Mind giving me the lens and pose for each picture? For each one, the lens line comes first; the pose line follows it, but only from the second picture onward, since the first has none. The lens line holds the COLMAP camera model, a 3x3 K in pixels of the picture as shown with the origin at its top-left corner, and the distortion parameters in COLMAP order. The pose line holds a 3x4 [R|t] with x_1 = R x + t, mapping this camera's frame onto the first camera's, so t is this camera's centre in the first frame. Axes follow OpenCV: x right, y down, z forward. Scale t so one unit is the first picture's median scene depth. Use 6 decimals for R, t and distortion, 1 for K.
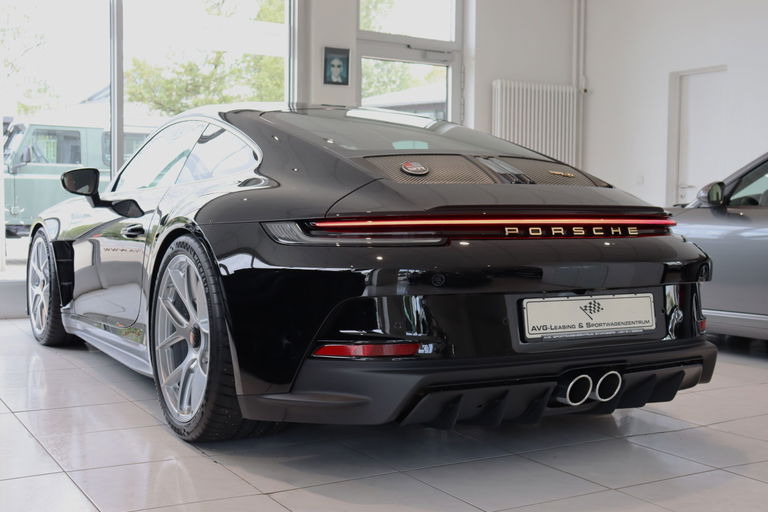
lens RADIAL K [[939.4, 0, 384.0], [0, 939.4, 256.0], [0, 0, 1]] dist [0.019780, 0.022714]
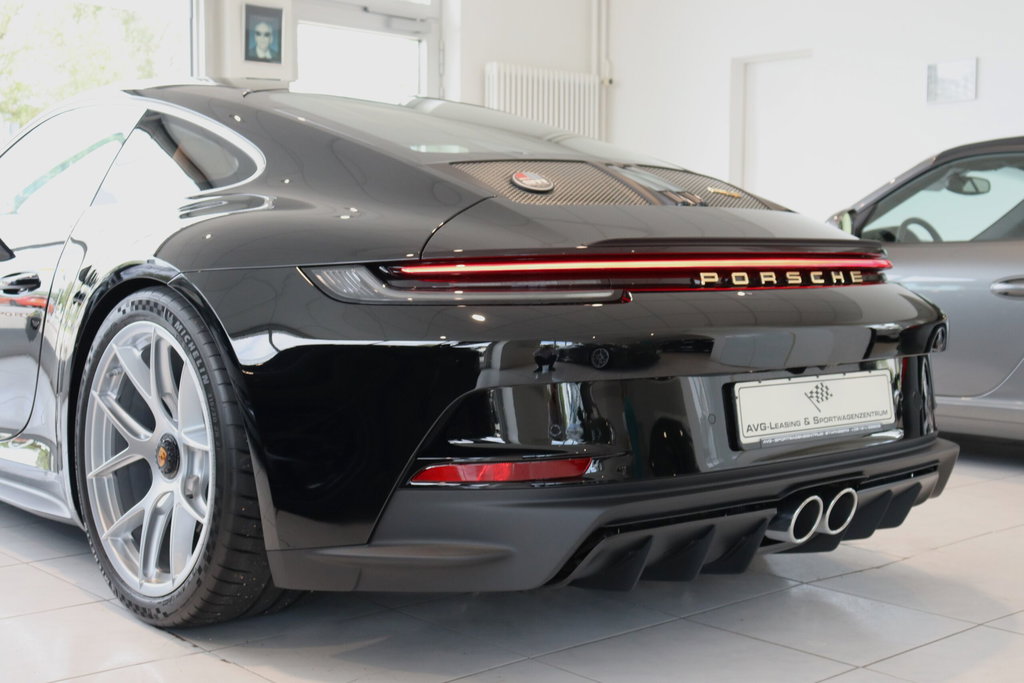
lens RADIAL K [[1305.4, 0, 512.0], [0, 1305.4, 341.5], [0, 0, 1]] dist [0.025845, 0.032343]
pose [[0.980637, -0.016670, 0.195122, -0.157891], [0.012909, 0.999706, 0.020531, -0.003096], [-0.195407, -0.017614, 0.980564, 0.134717]]
